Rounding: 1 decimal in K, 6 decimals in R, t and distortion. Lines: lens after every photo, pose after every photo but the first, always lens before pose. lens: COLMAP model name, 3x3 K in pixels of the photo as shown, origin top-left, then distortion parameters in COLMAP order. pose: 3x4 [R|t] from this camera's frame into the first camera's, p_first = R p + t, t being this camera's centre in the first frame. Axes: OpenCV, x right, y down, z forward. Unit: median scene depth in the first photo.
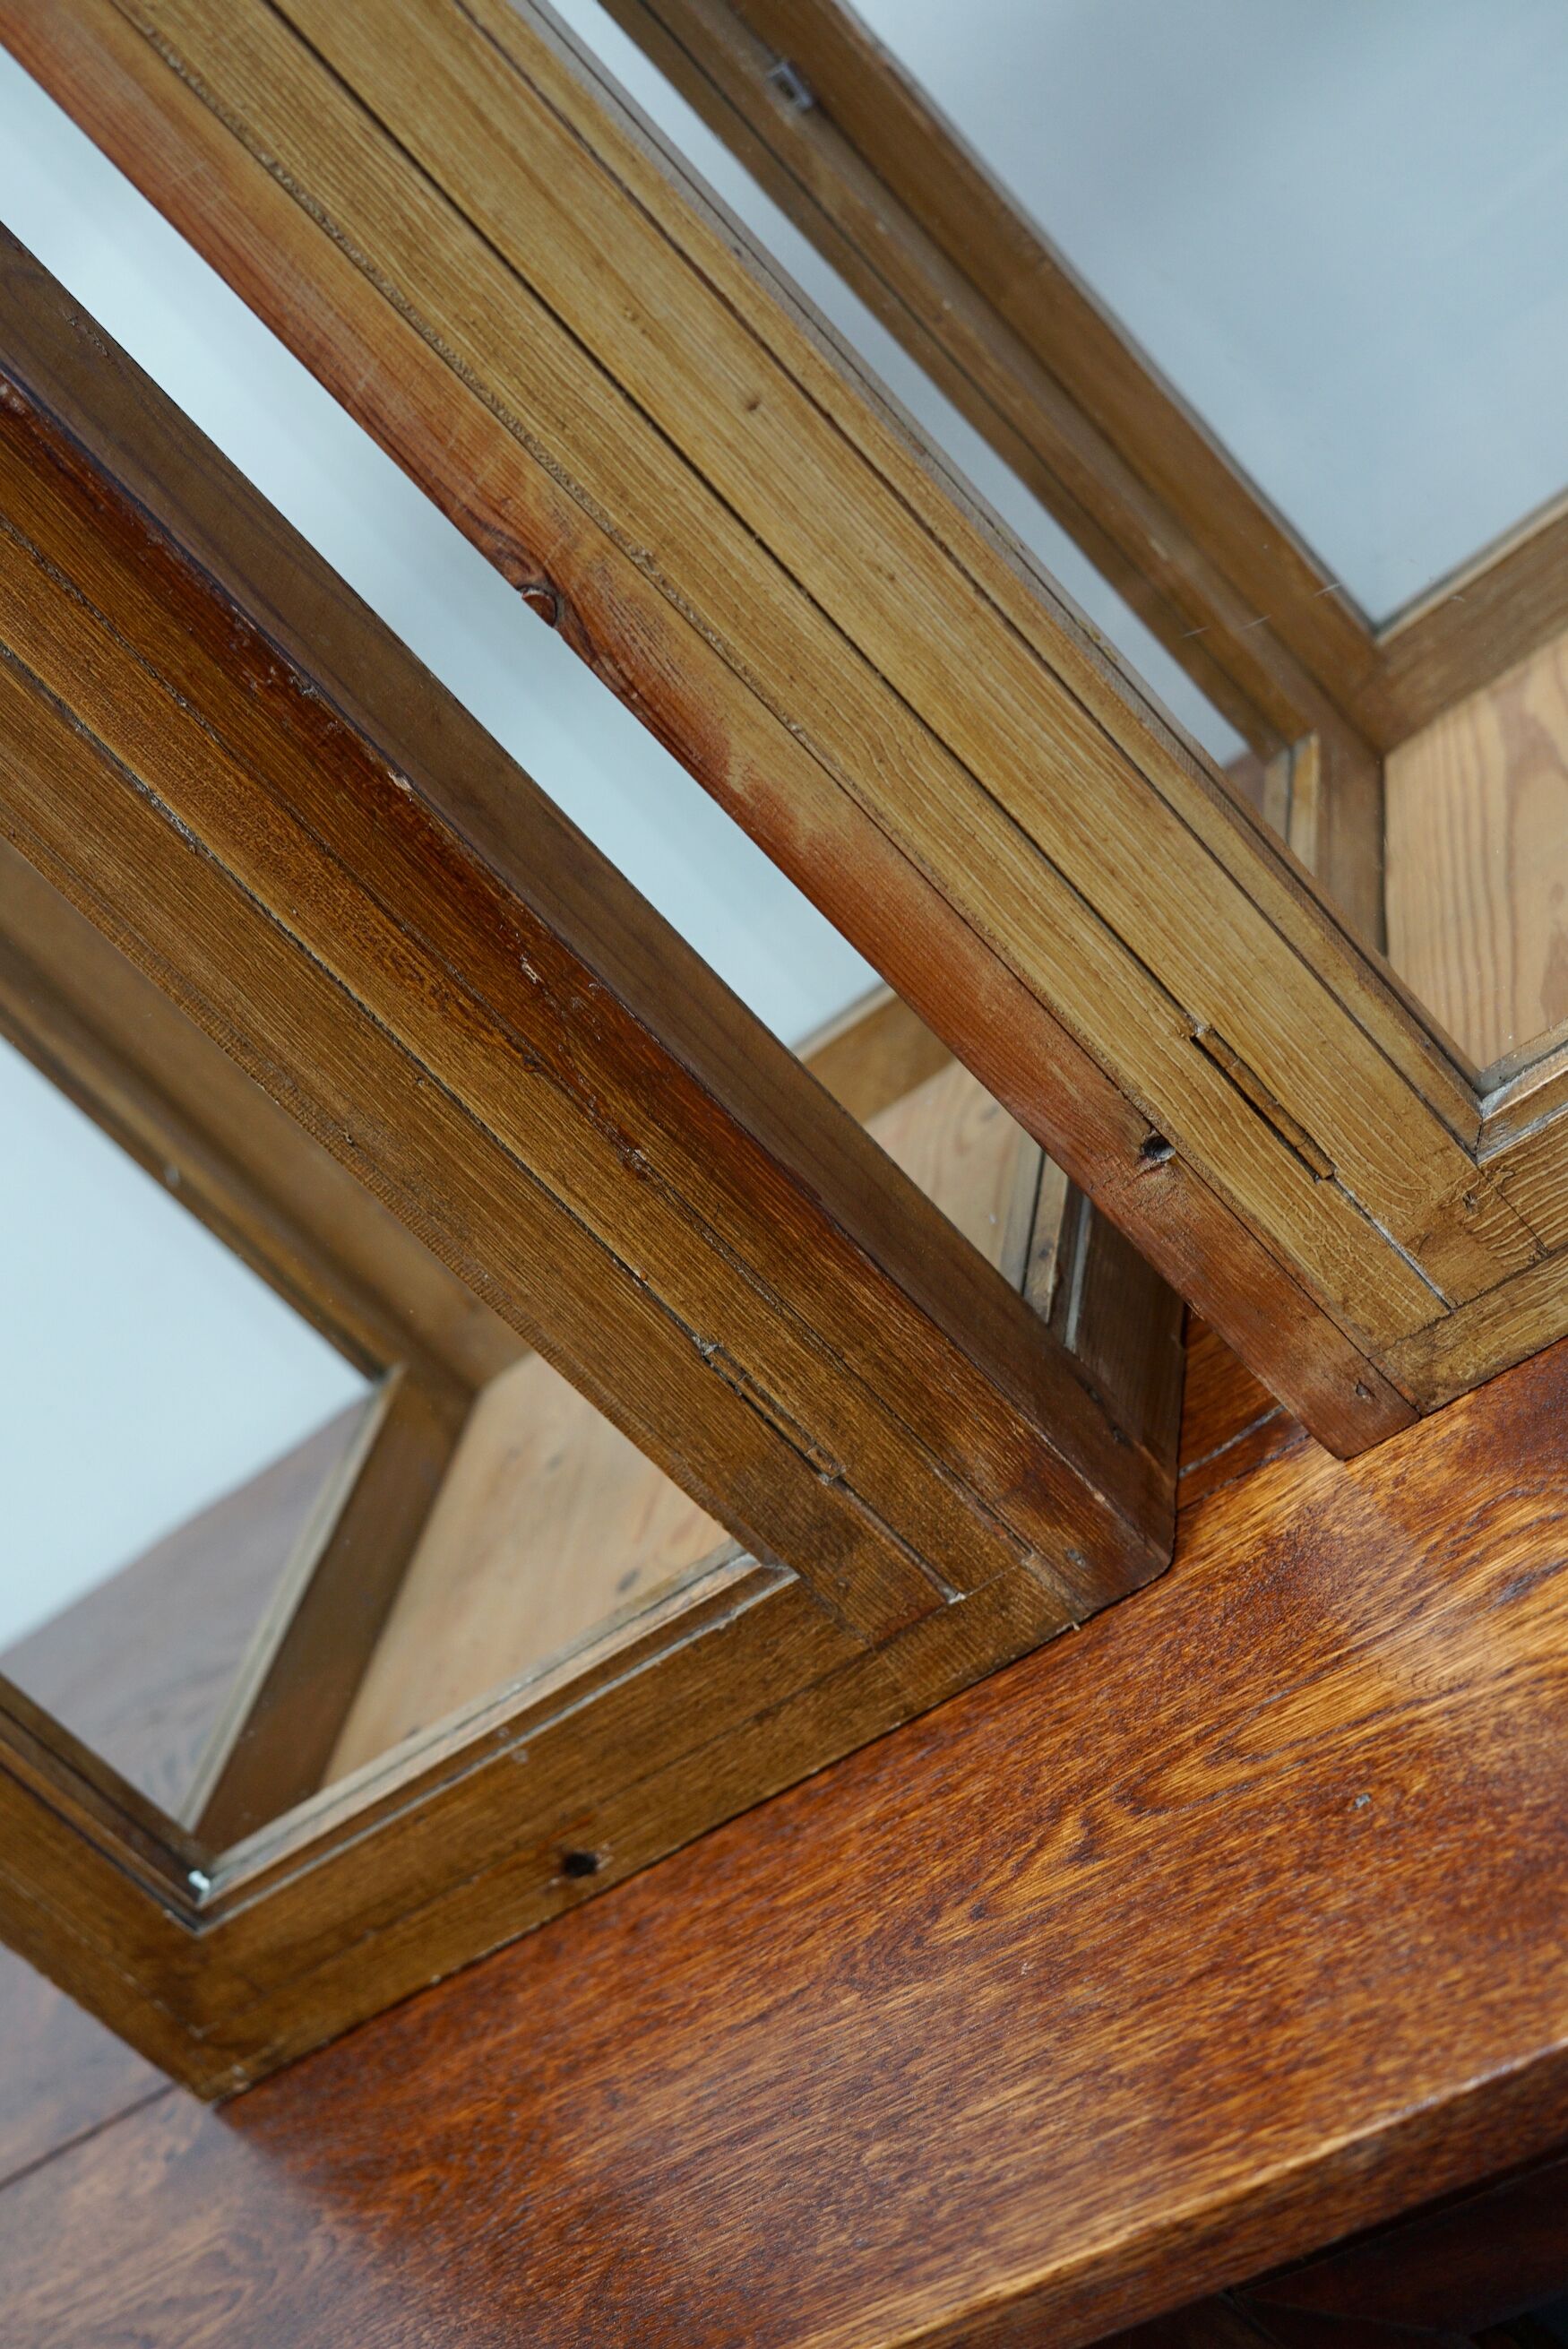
lens RADIAL K [[3058.3, 0, 787.1], [0, 3058.3, 1164.9], [0, 0, 1]] dist [-0.139944, 0.301256]
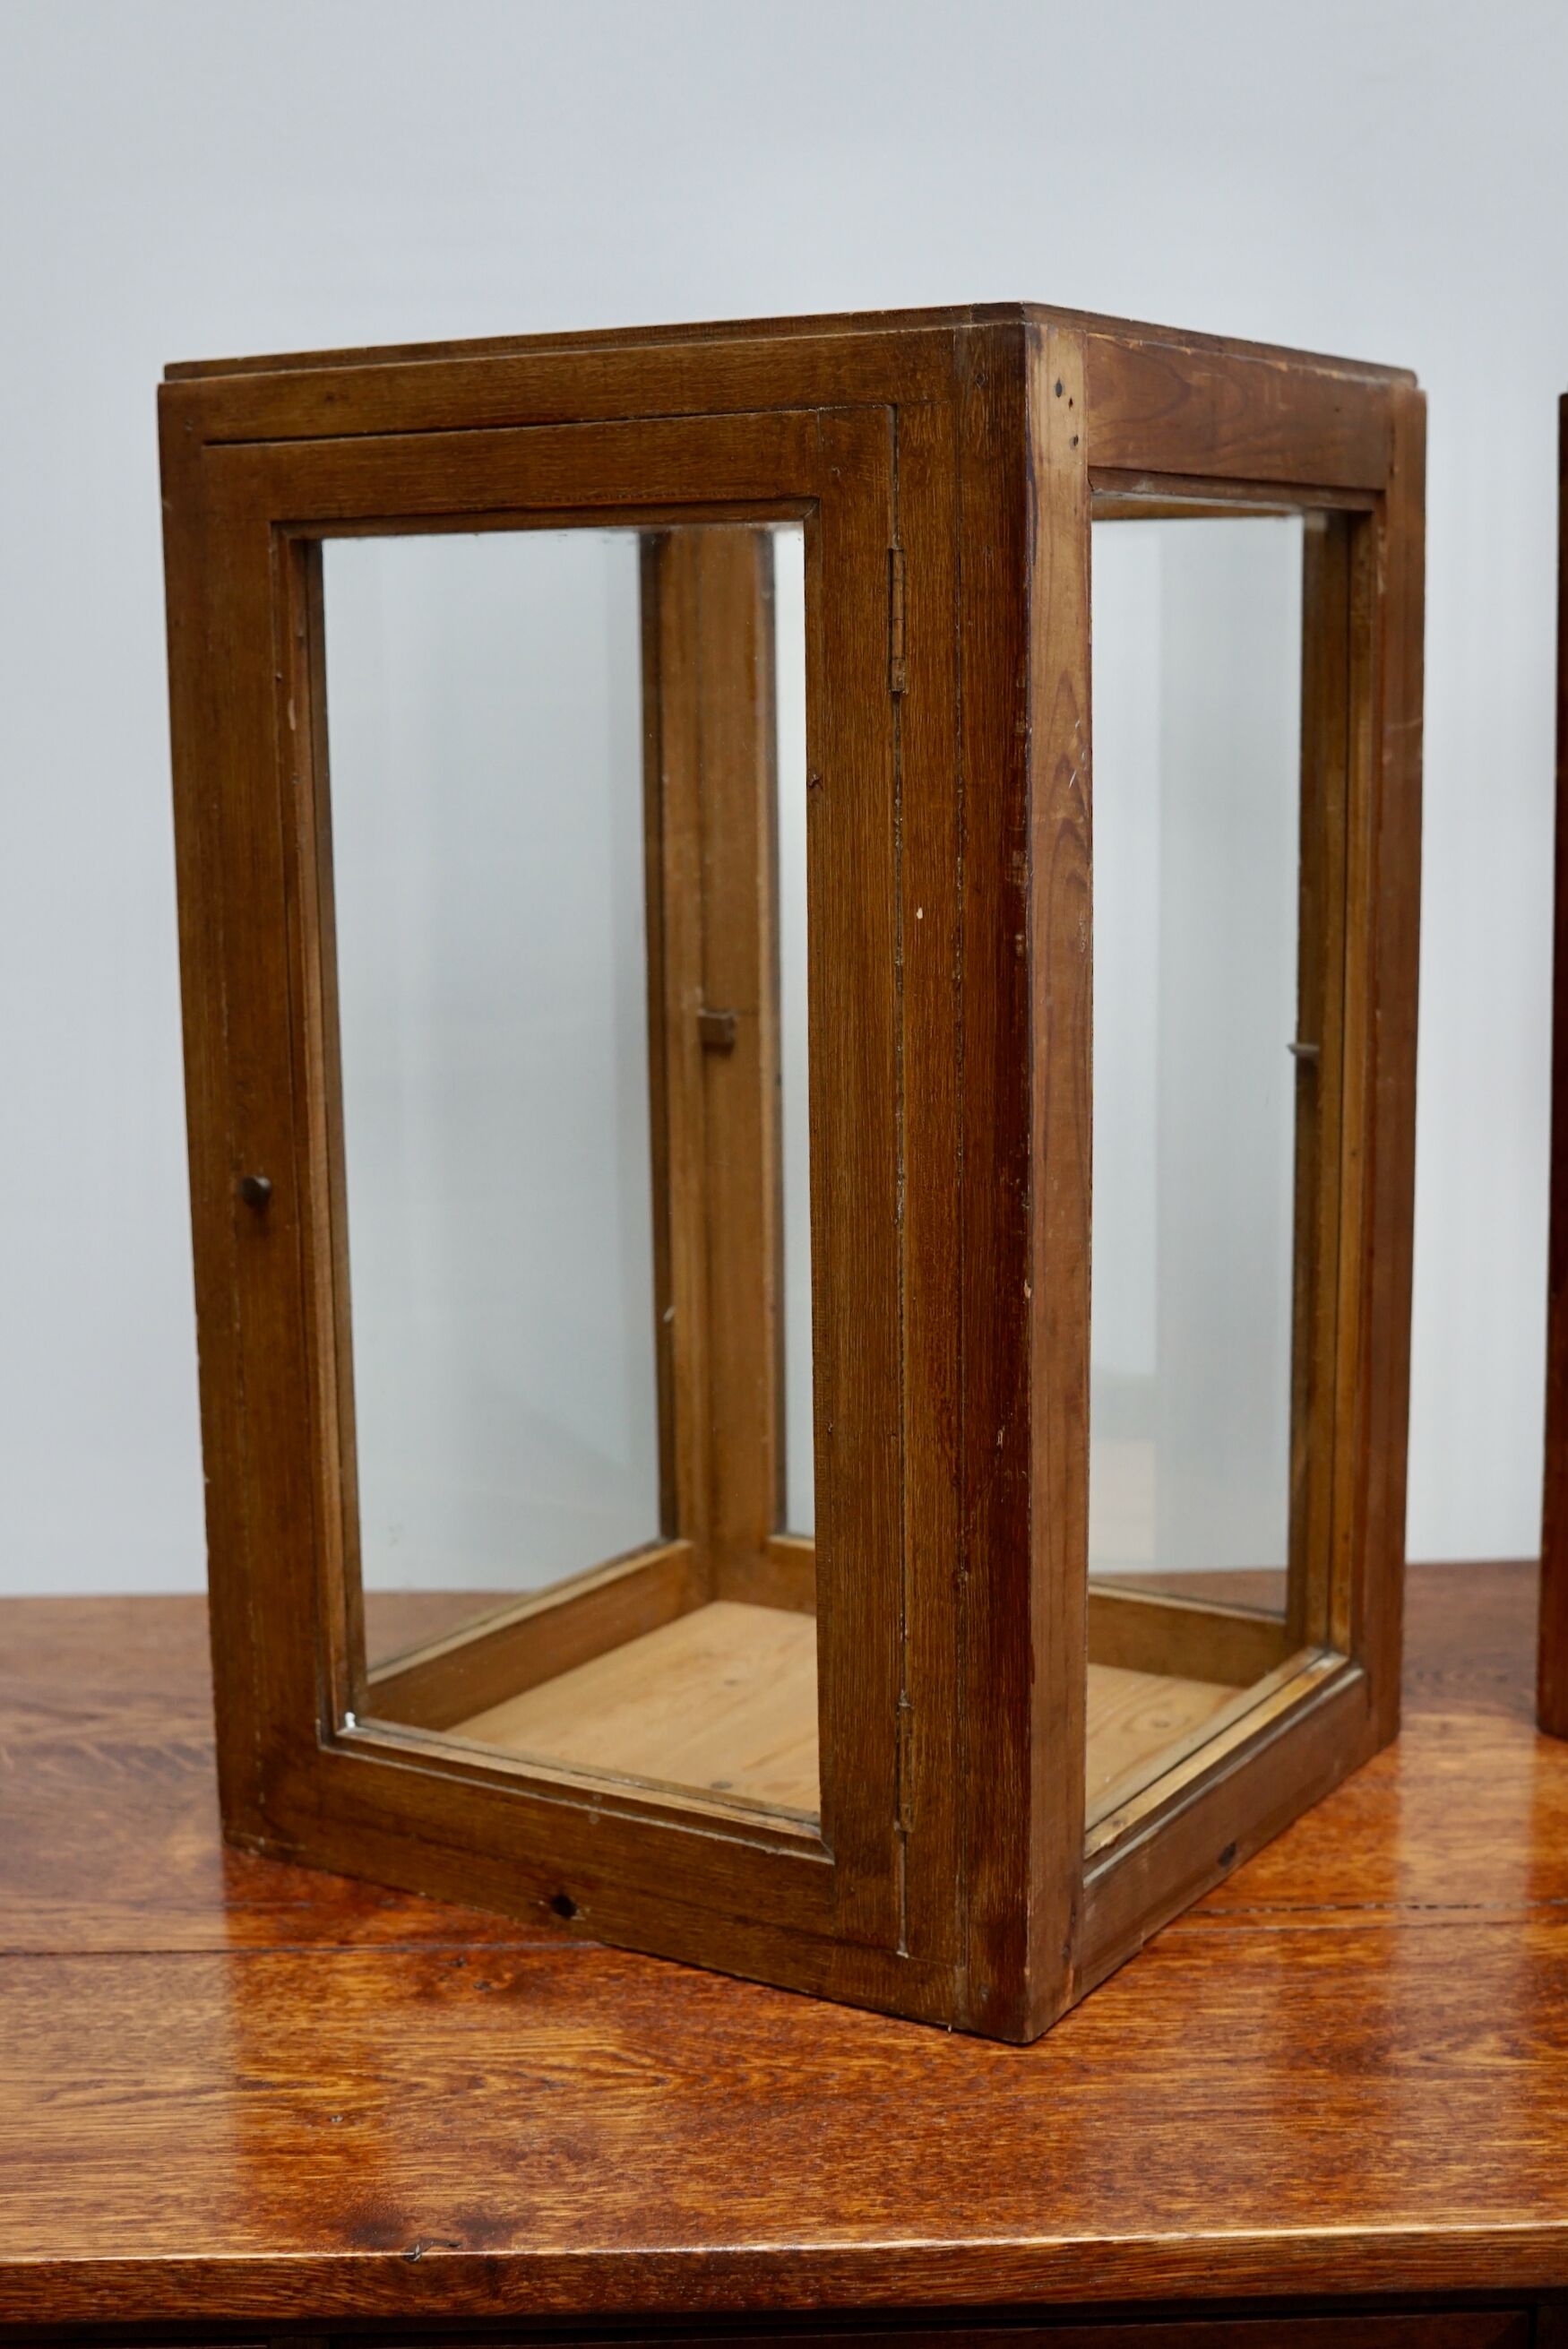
lens RADIAL K [[3198.8, 0, 733.0], [0, 3198.8, 1182.6], [0, 0, 1]] dist [-0.145660, 0.302159]
pose [[0.712230, 0.686367, -0.147070, -0.033453], [-0.698432, 0.713874, -0.050761, 0.018564], [0.070148, 0.138872, 0.987823, -0.575840]]
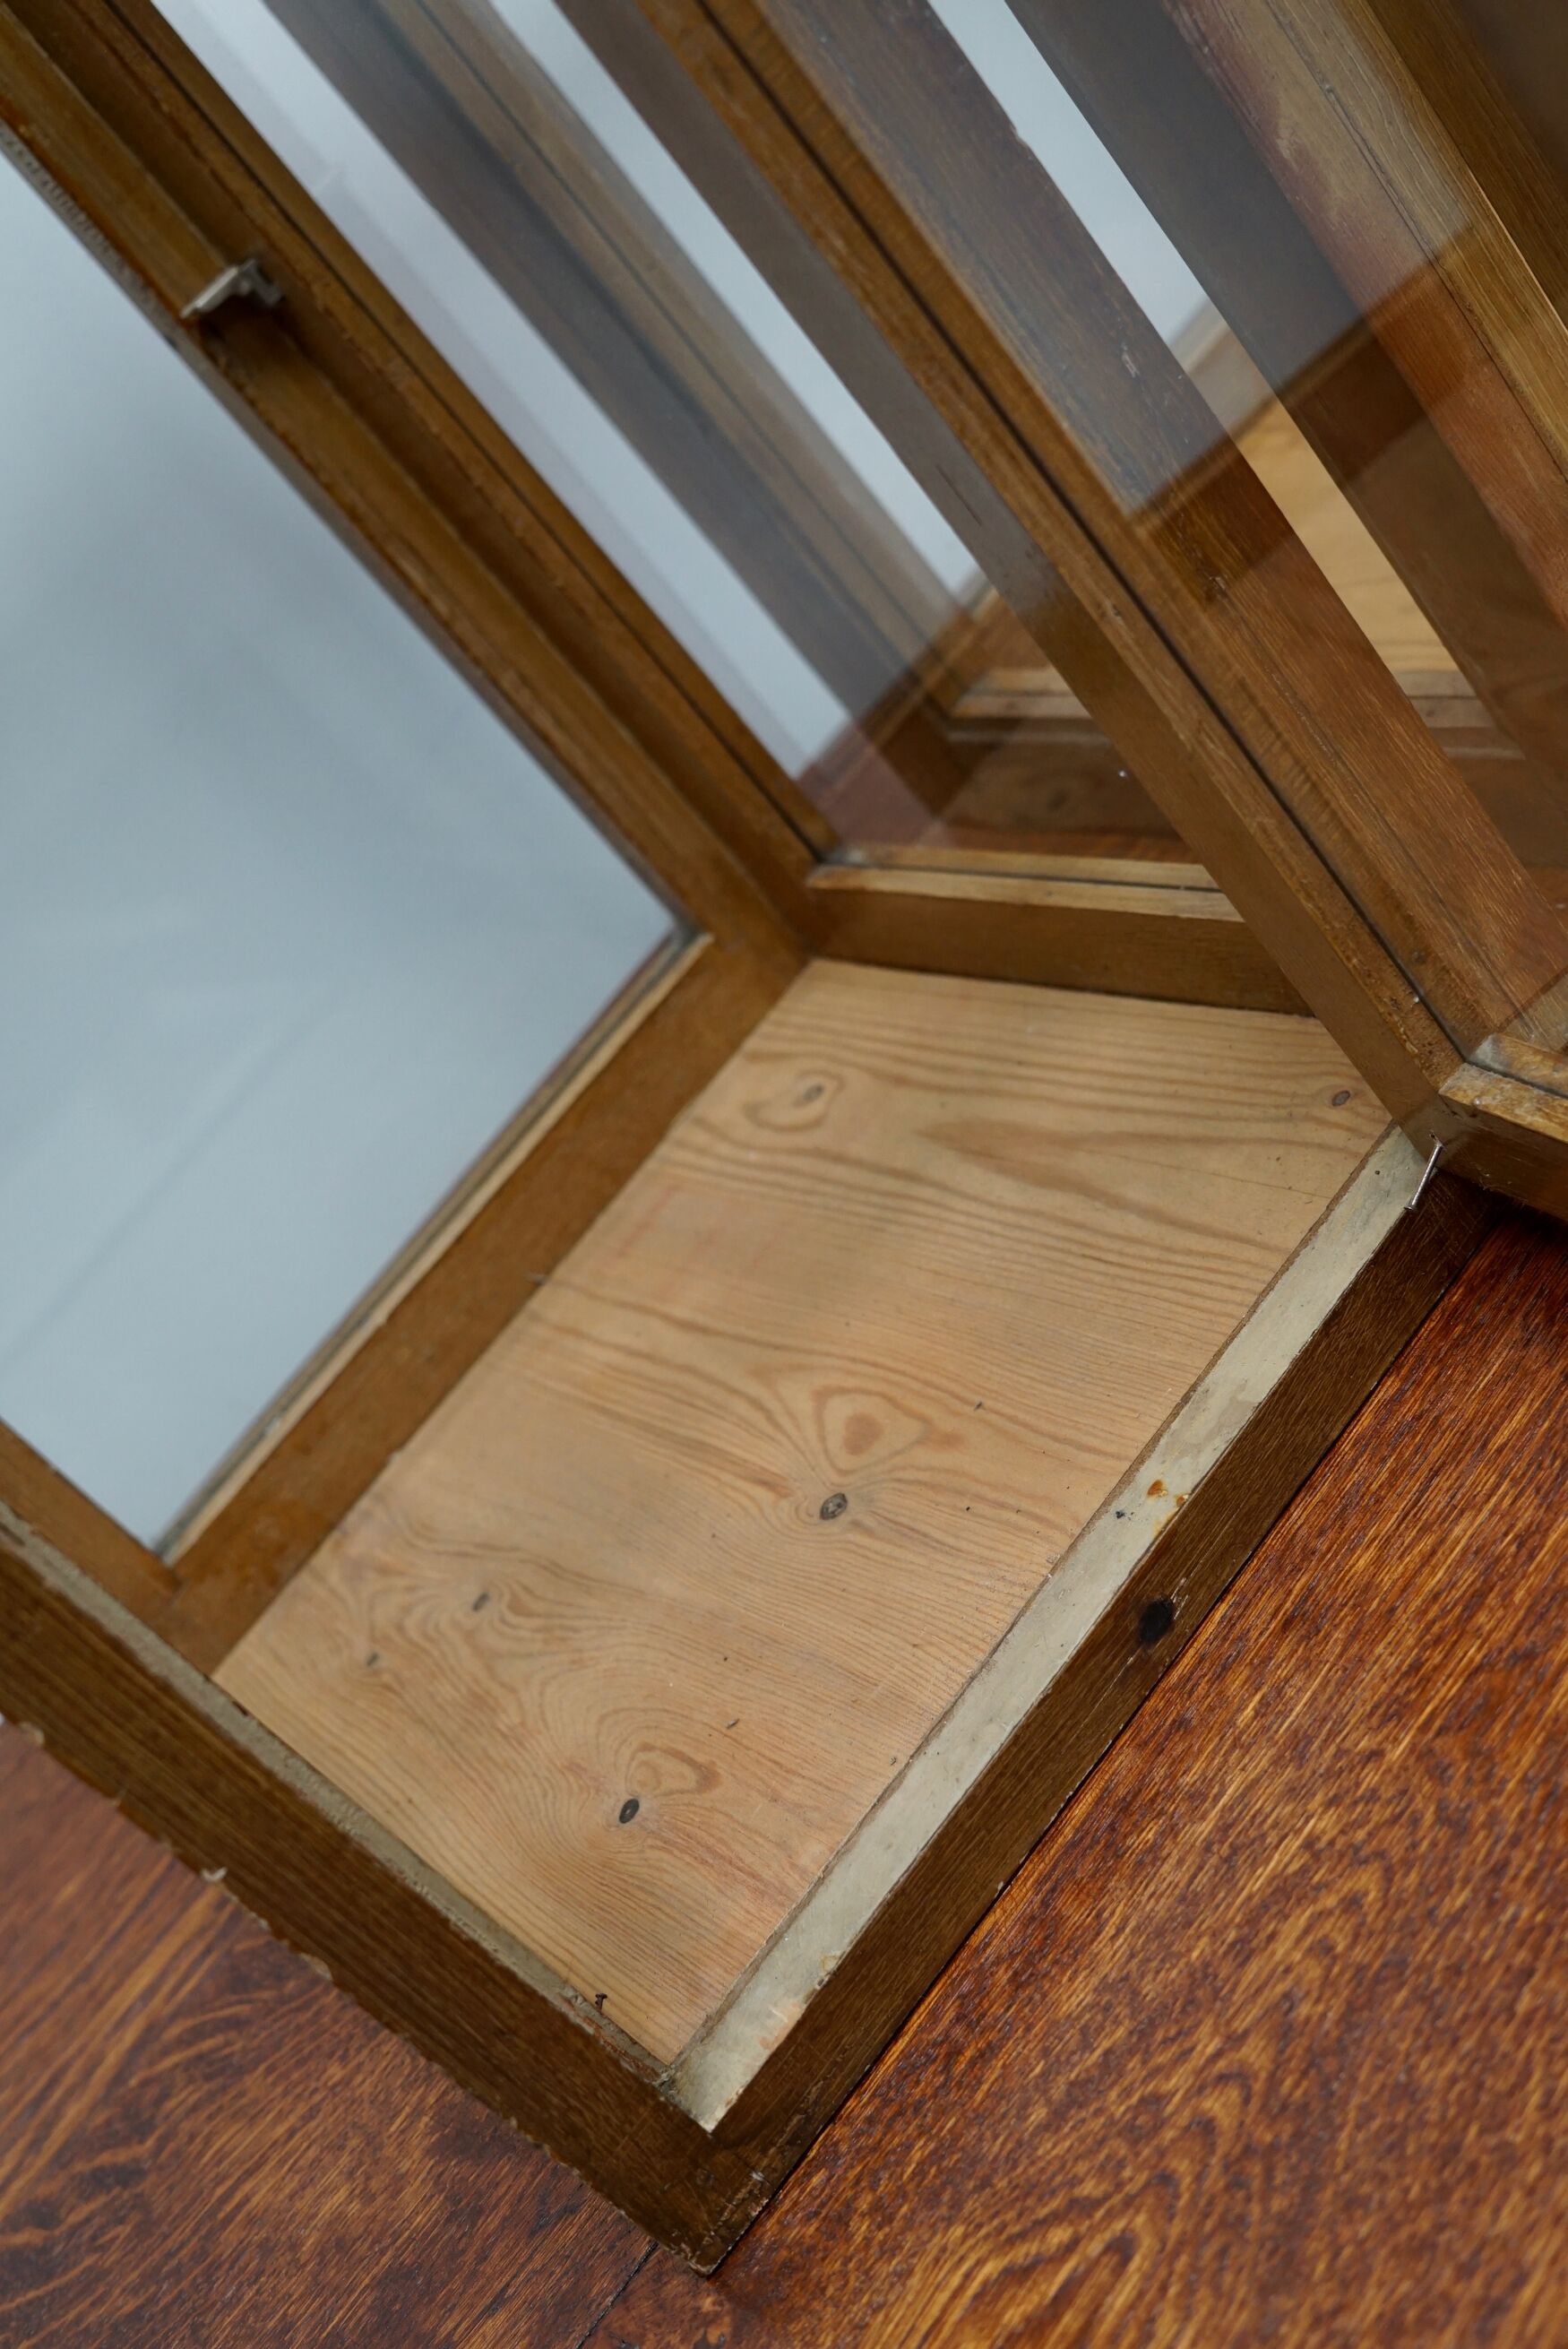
lens RADIAL K [[3058.3, 0, 787.1], [0, 3058.3, 1164.9], [0, 0, 1]] dist [-0.139944, 0.301256]
pose [[0.761301, -0.125485, 0.636140, -0.805139], [0.371309, 0.888669, -0.269066, 0.376368], [-0.531554, 0.441045, 0.723139, 0.495675]]
